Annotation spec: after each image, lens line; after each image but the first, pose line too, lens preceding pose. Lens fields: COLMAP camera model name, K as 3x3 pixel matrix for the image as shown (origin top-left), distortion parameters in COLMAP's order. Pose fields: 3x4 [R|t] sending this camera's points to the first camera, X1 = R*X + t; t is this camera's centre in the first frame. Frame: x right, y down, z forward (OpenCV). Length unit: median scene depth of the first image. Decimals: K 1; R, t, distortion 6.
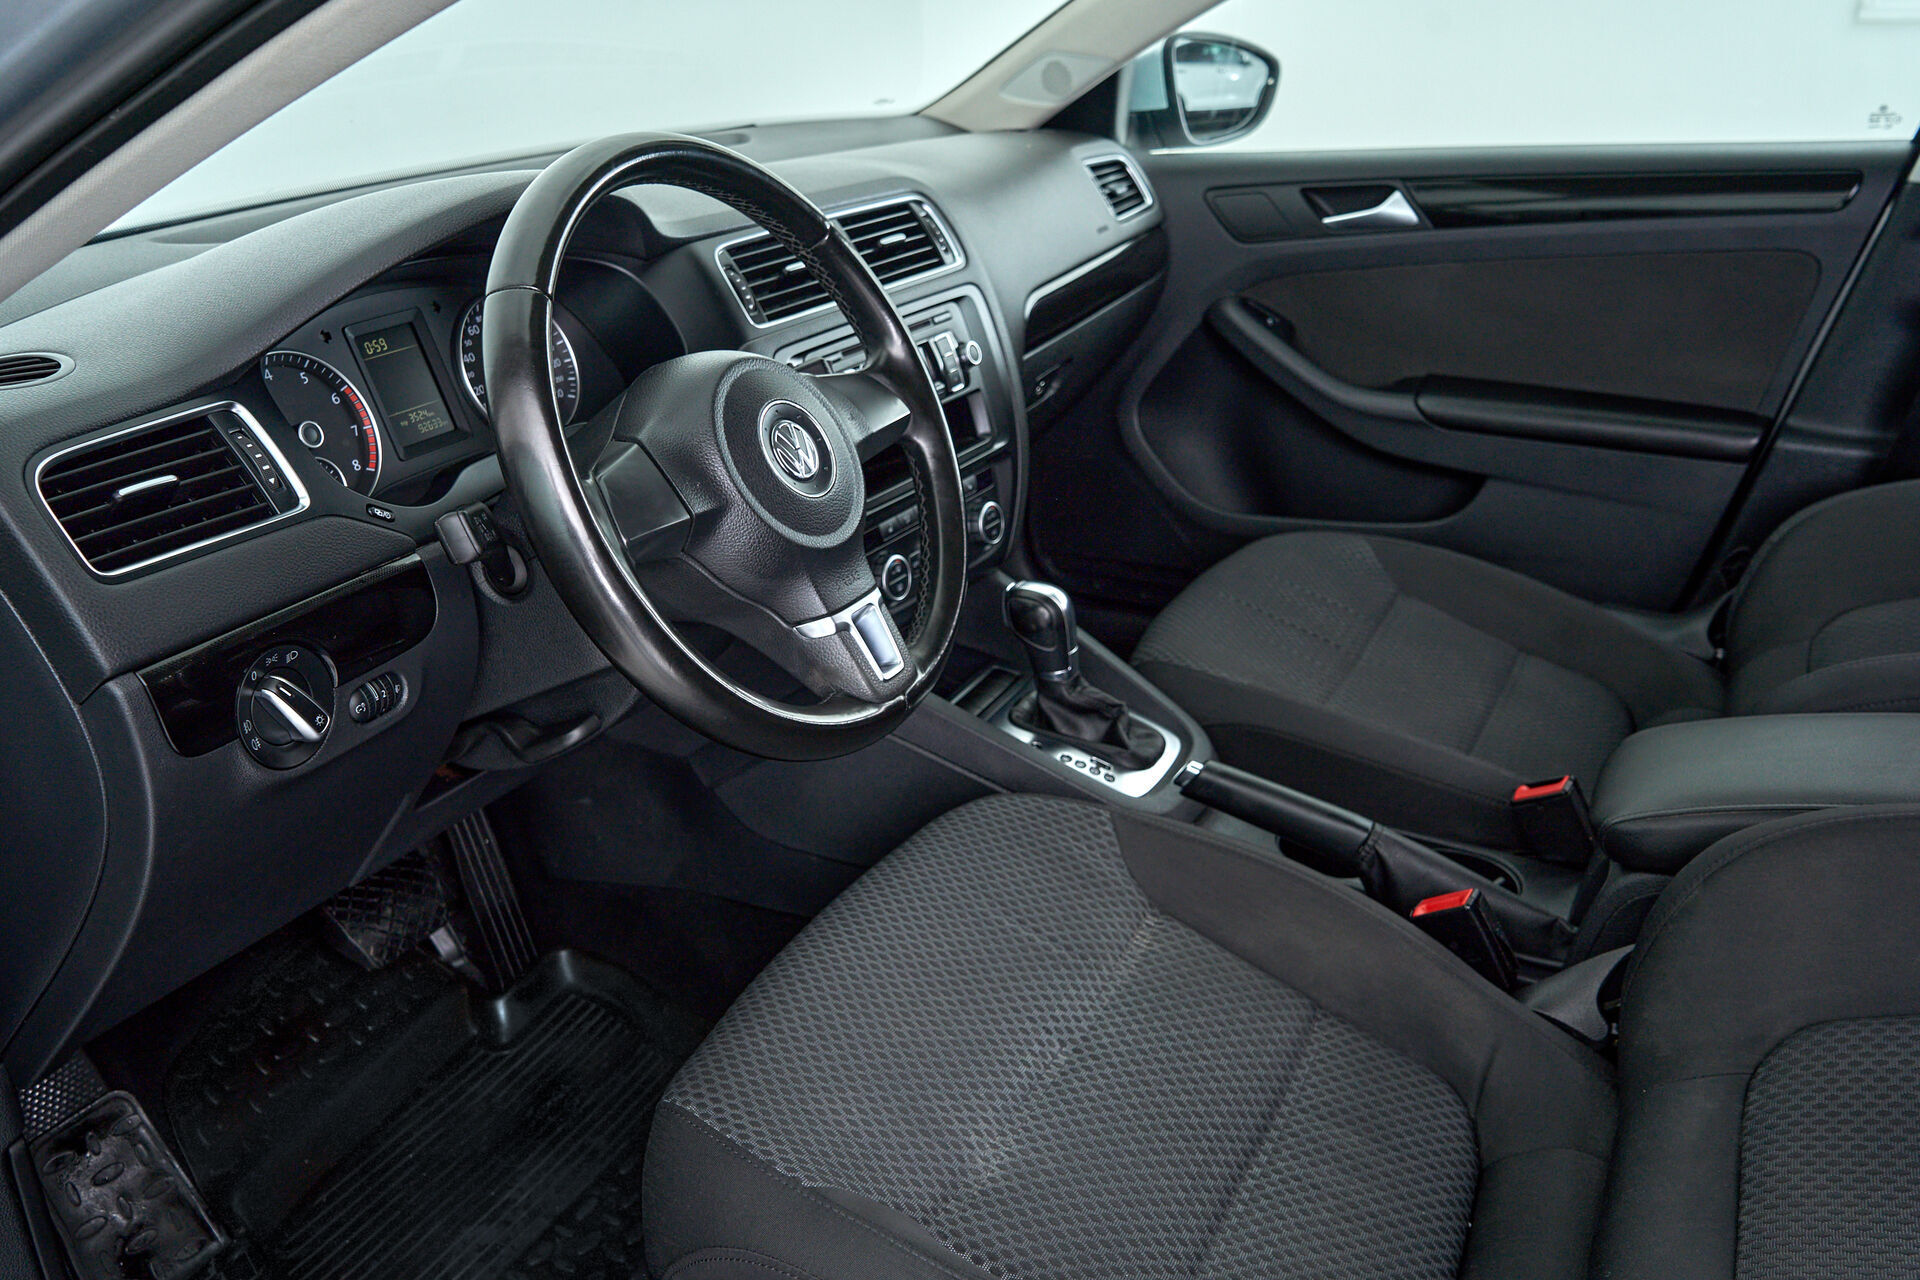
lens RADIAL K [[1553.9, 0, 974.4], [0, 1553.9, 643.7], [0, 0, 1]] dist [-0.000752, -0.001456]
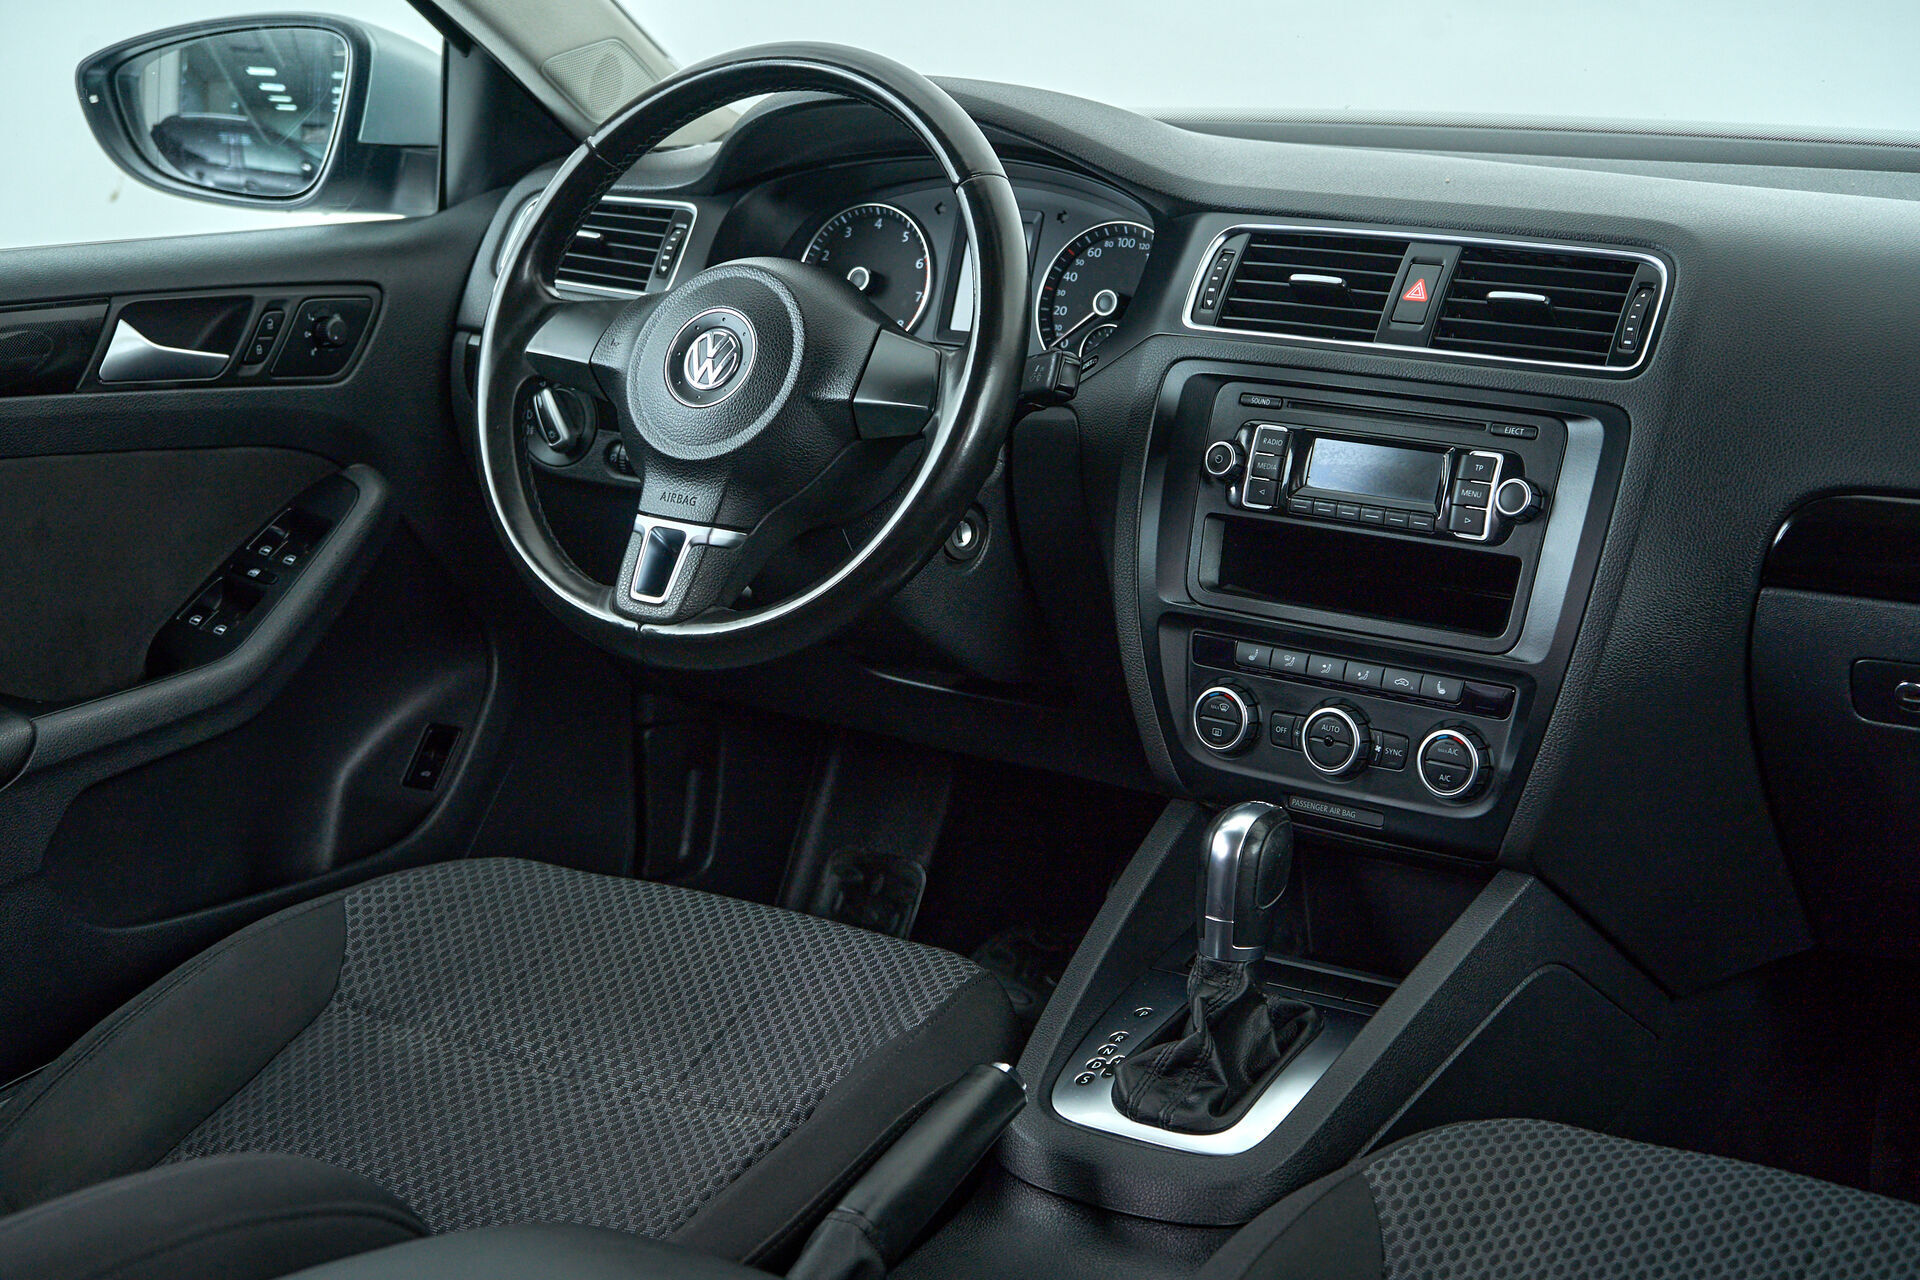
lens RADIAL K [[2979.2, 0, 959.5], [0, 2979.2, 614.2], [0, 0, 1]] dist [0.005021, -0.021124]
pose [[-0.108299, 0.271925, -0.956205, 1.600432], [-0.393322, 0.871656, 0.292428, -0.555930], [0.913000, 0.407766, 0.012555, 1.100112]]
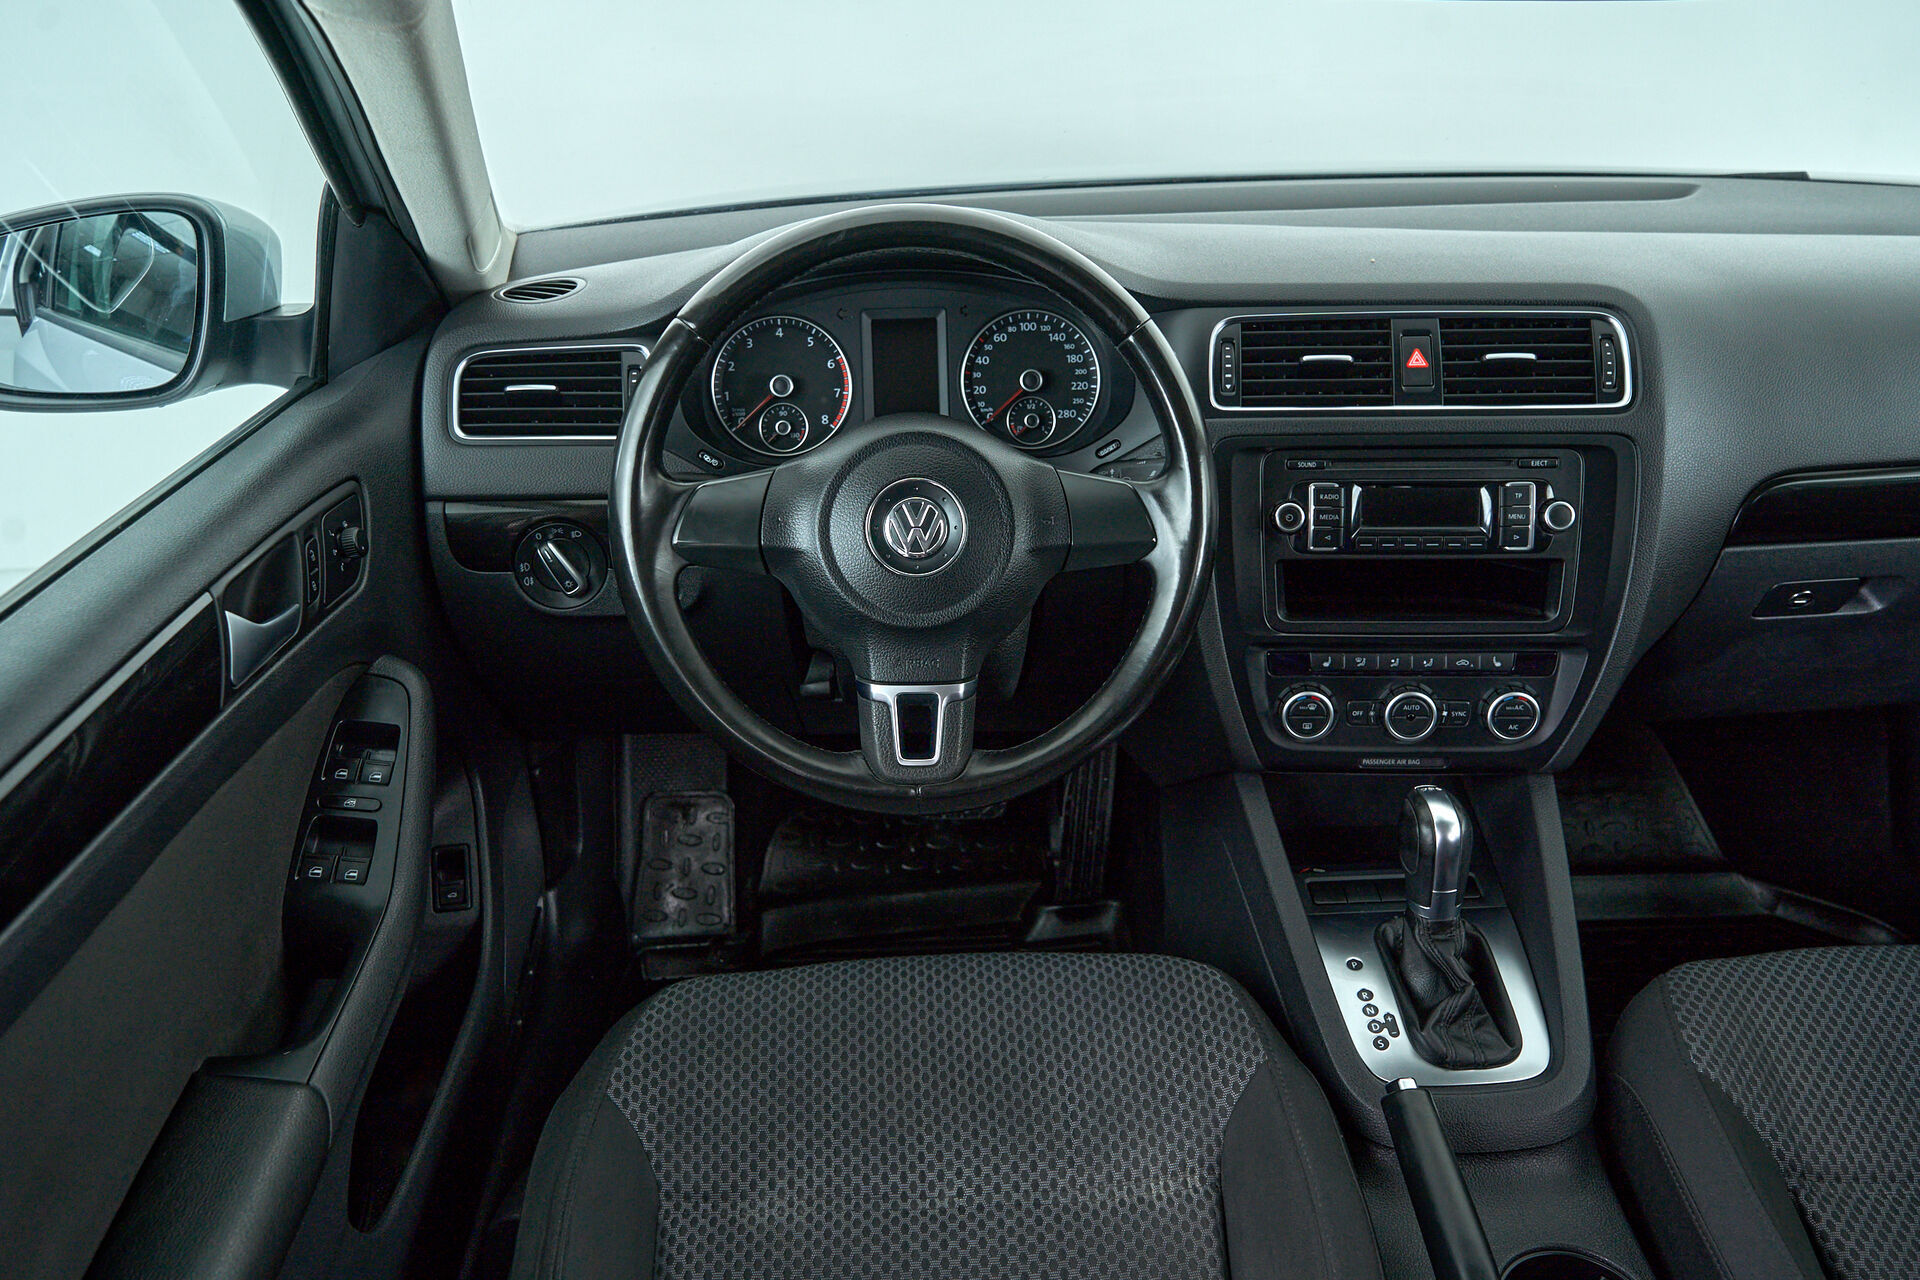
lens RADIAL K [[1552.0, 0, 960.0], [0, 1552.0, 640.0], [0, 0, 1]] dist [0.001629, 0.001649]
pose [[0.492424, 0.400254, -0.772861, 0.682165], [-0.348908, 0.904290, 0.246014, -0.299186], [0.797359, 0.148514, 0.584946, 0.394282]]
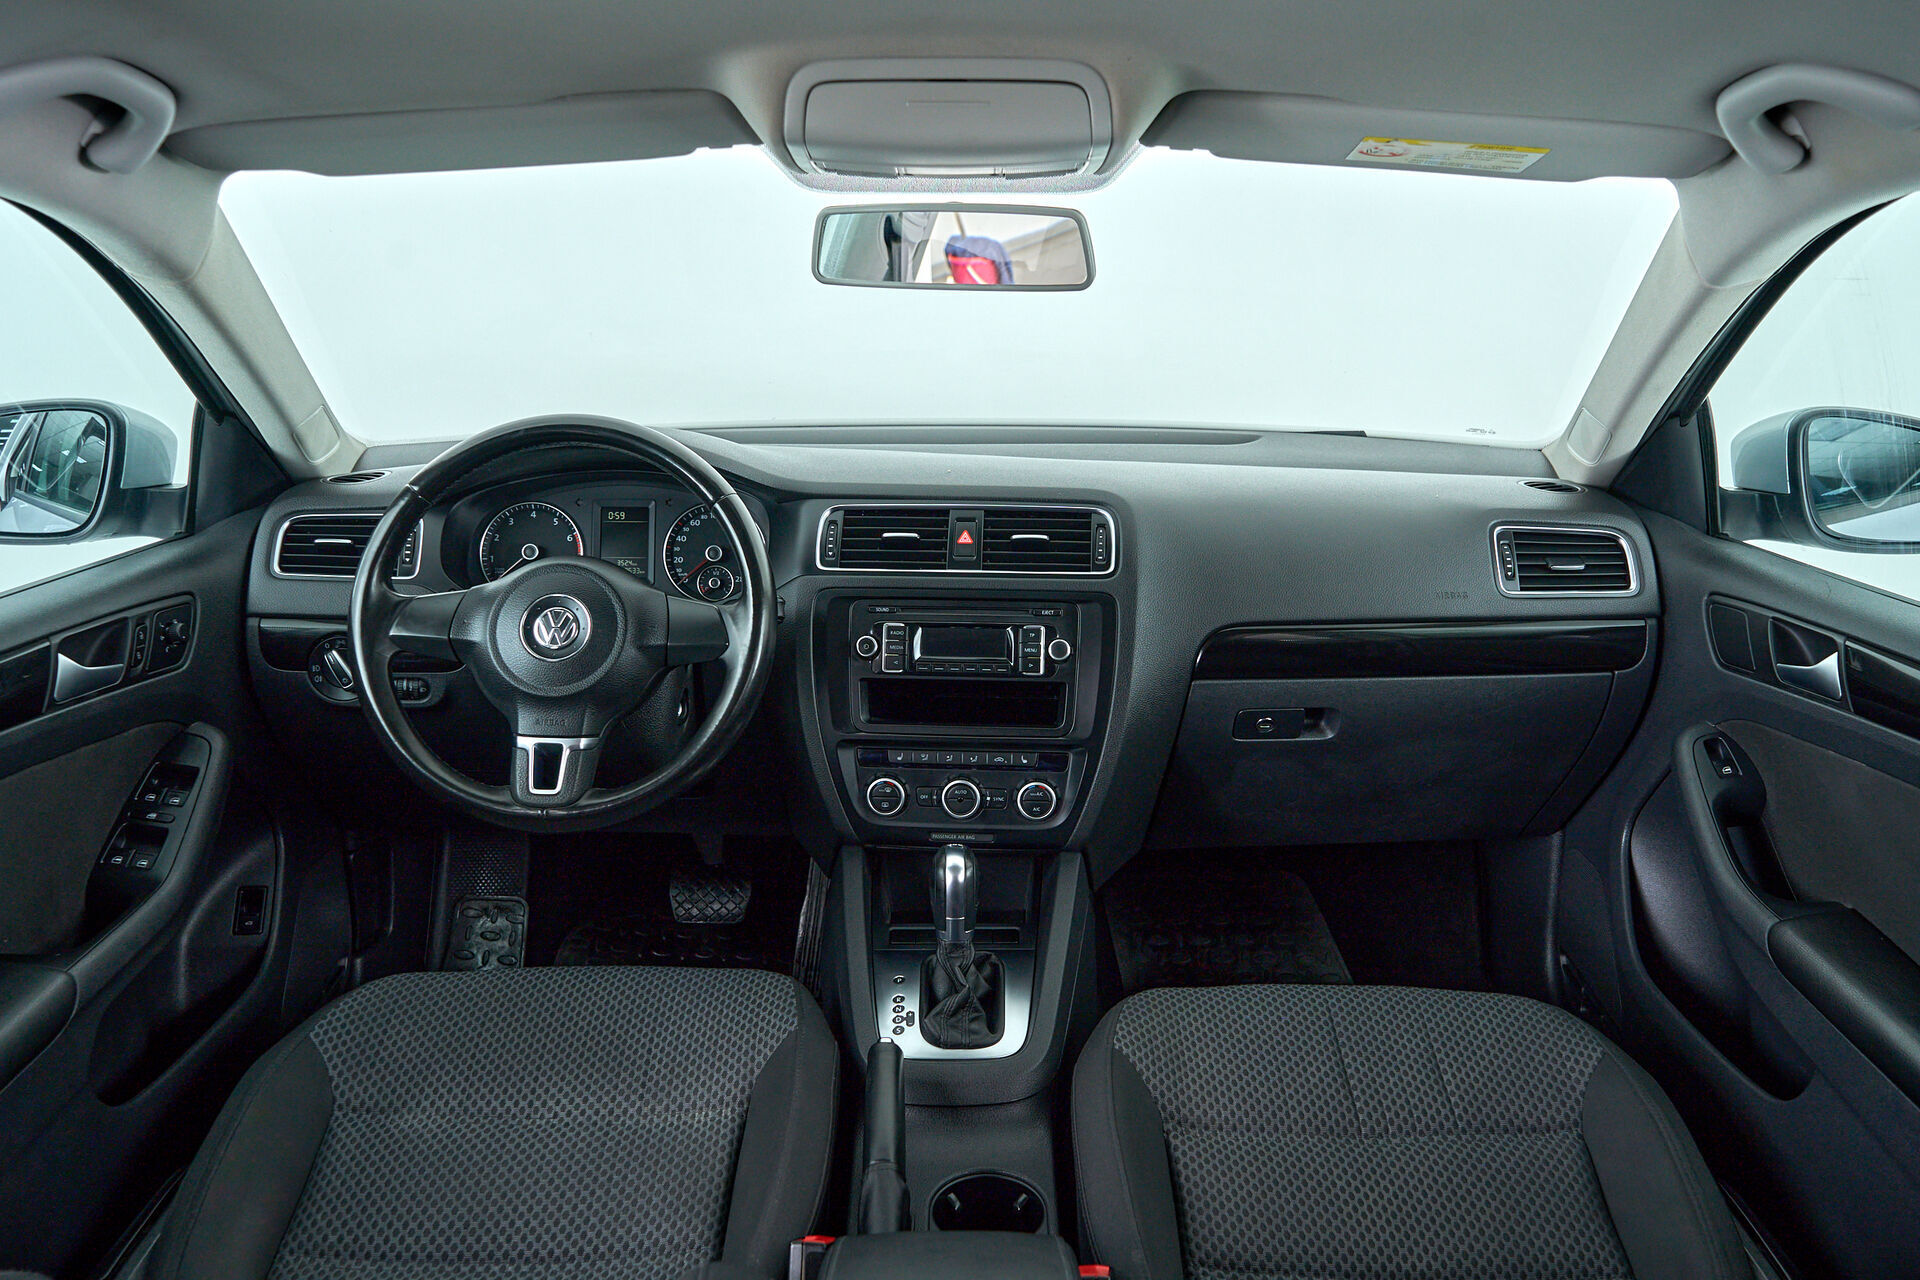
lens RADIAL K [[1553.9, 0, 974.4], [0, 1553.9, 643.7], [0, 0, 1]] dist [-0.000752, -0.001456]
pose [[0.461532, 0.267179, -0.845934, 1.248347], [-0.372947, 0.923647, 0.088249, -0.364819], [0.804922, 0.274759, 0.525936, 0.500847]]
